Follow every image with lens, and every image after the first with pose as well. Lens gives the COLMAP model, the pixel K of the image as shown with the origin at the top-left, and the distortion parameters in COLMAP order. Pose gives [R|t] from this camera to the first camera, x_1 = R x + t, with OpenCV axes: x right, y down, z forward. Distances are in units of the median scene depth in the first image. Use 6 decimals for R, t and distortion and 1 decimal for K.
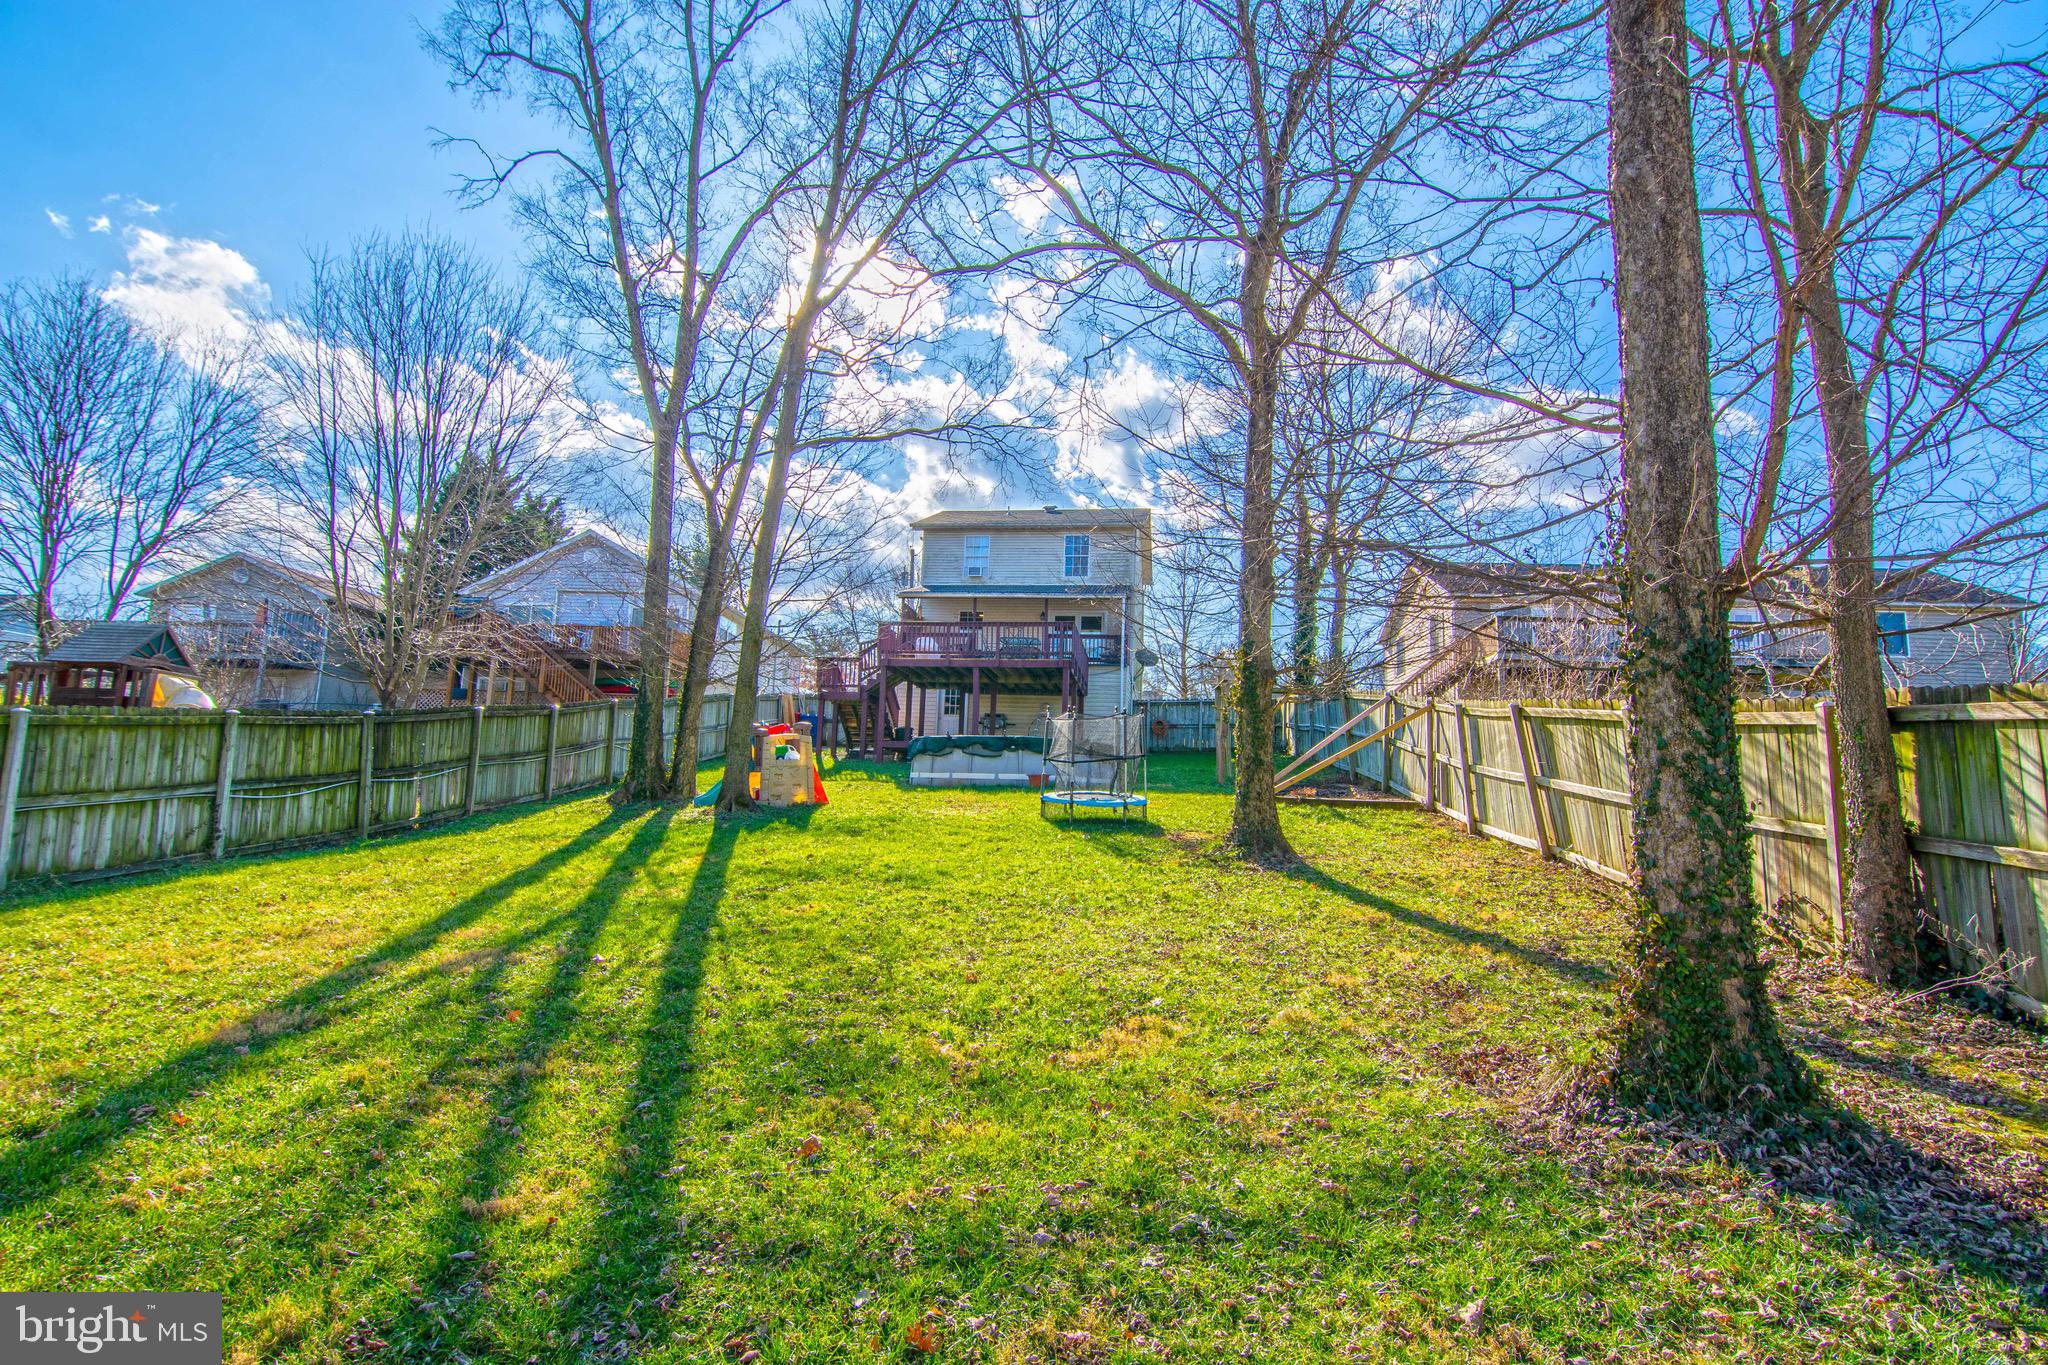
lens RADIAL K [[998.9, 0, 1021.1], [0, 998.9, 671.5], [0, 0, 1]] dist [-0.002109, -0.012946]
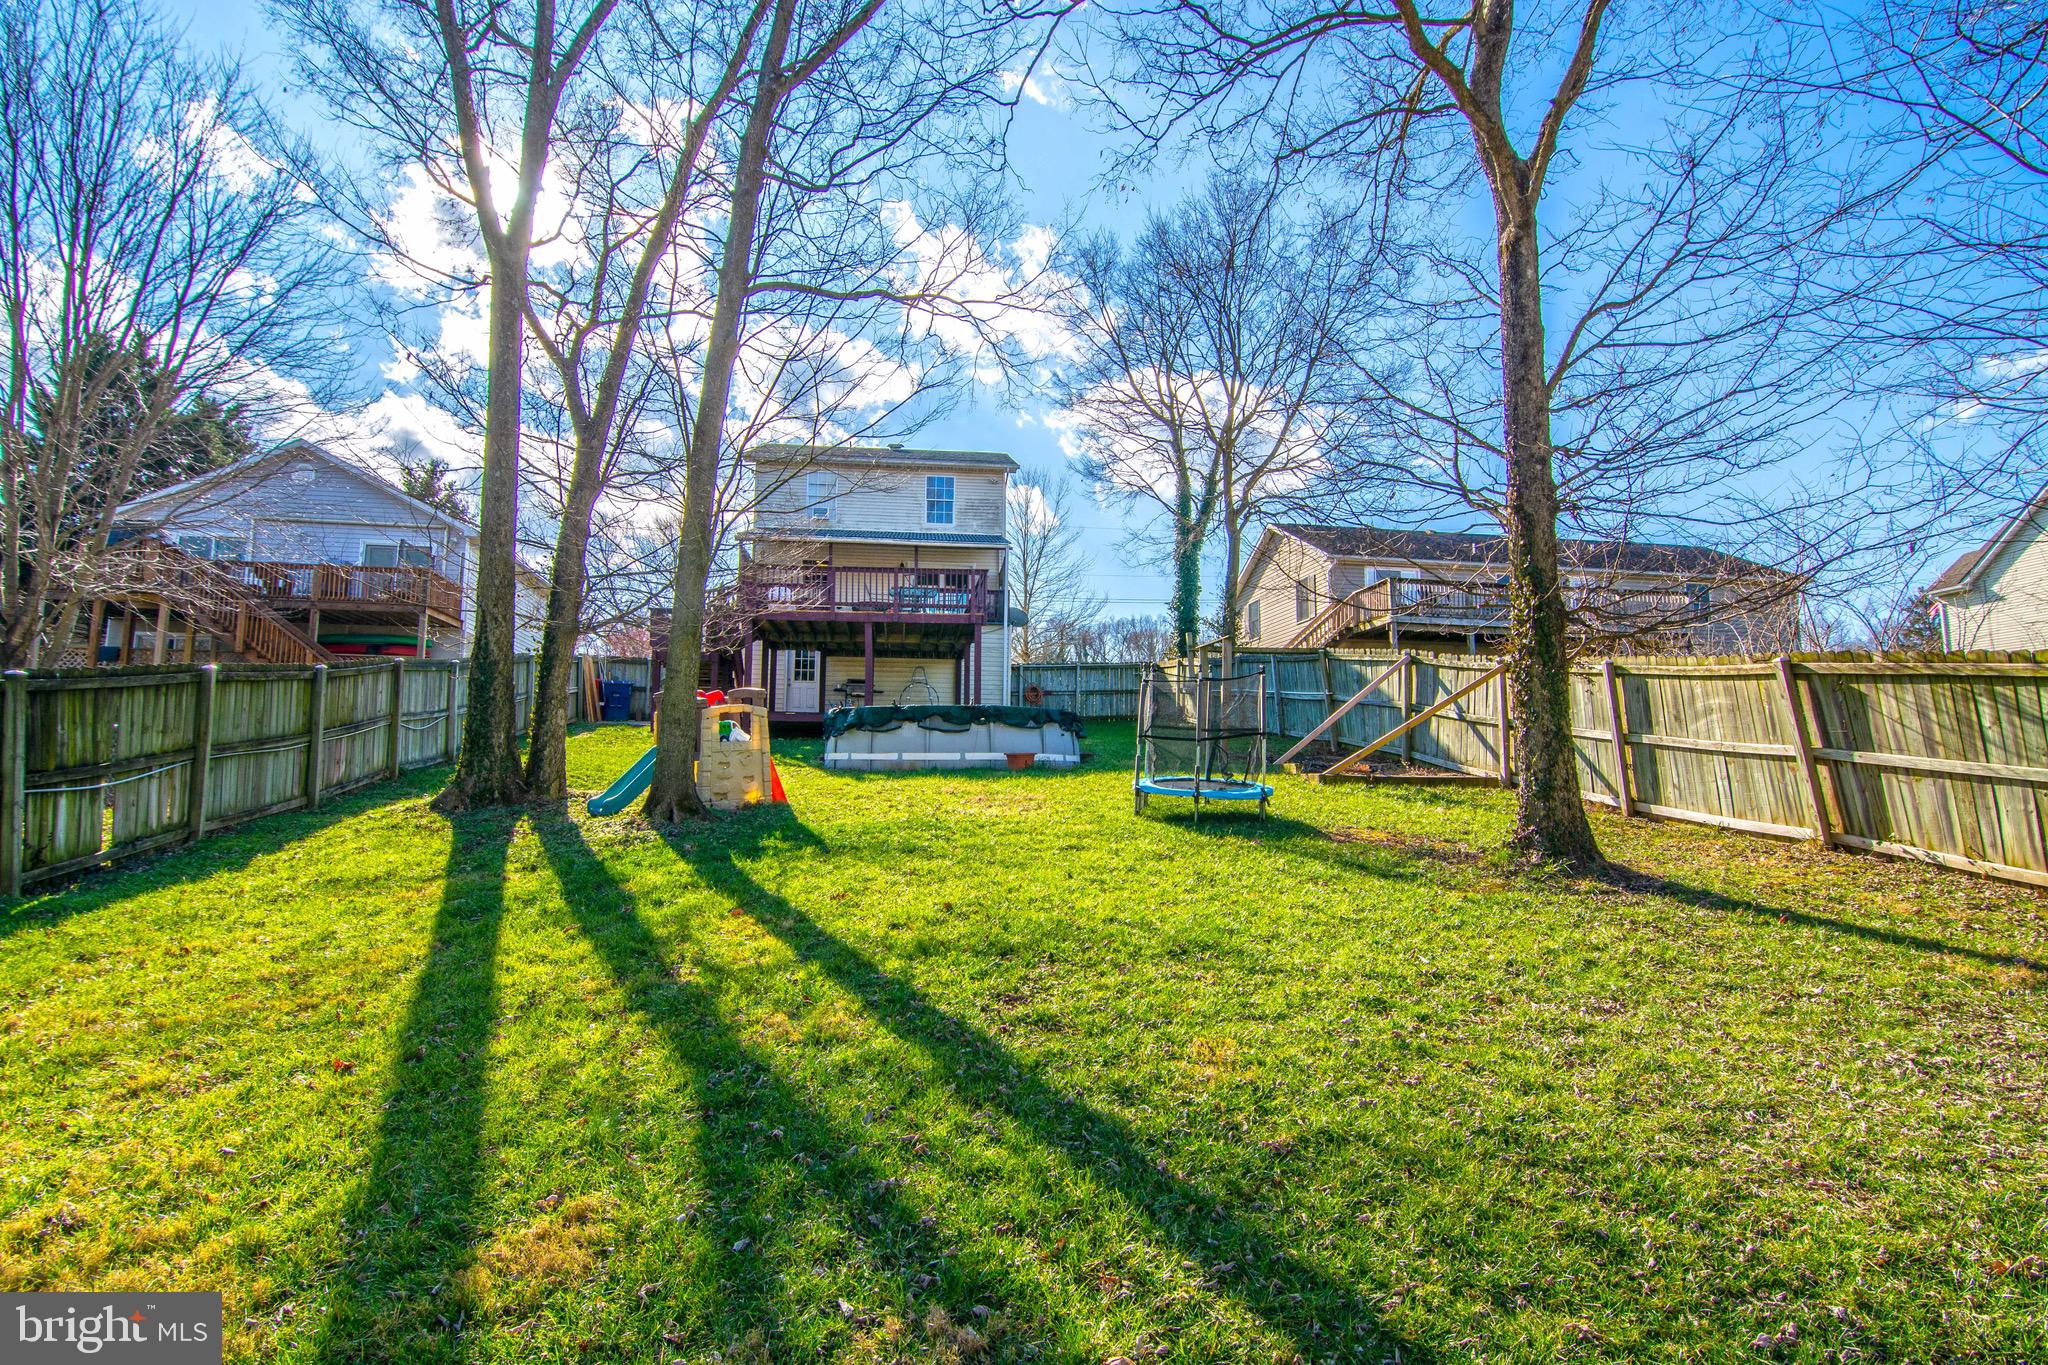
lens RADIAL K [[998.9, 0, 1021.1], [0, 998.9, 671.5], [0, 0, 1]] dist [-0.002109, -0.012946]
pose [[0.966191, 0.000043, 0.257828, -0.199368], [-0.008114, 0.999510, 0.030241, 0.015556], [-0.257700, -0.031311, 0.965717, 0.254038]]
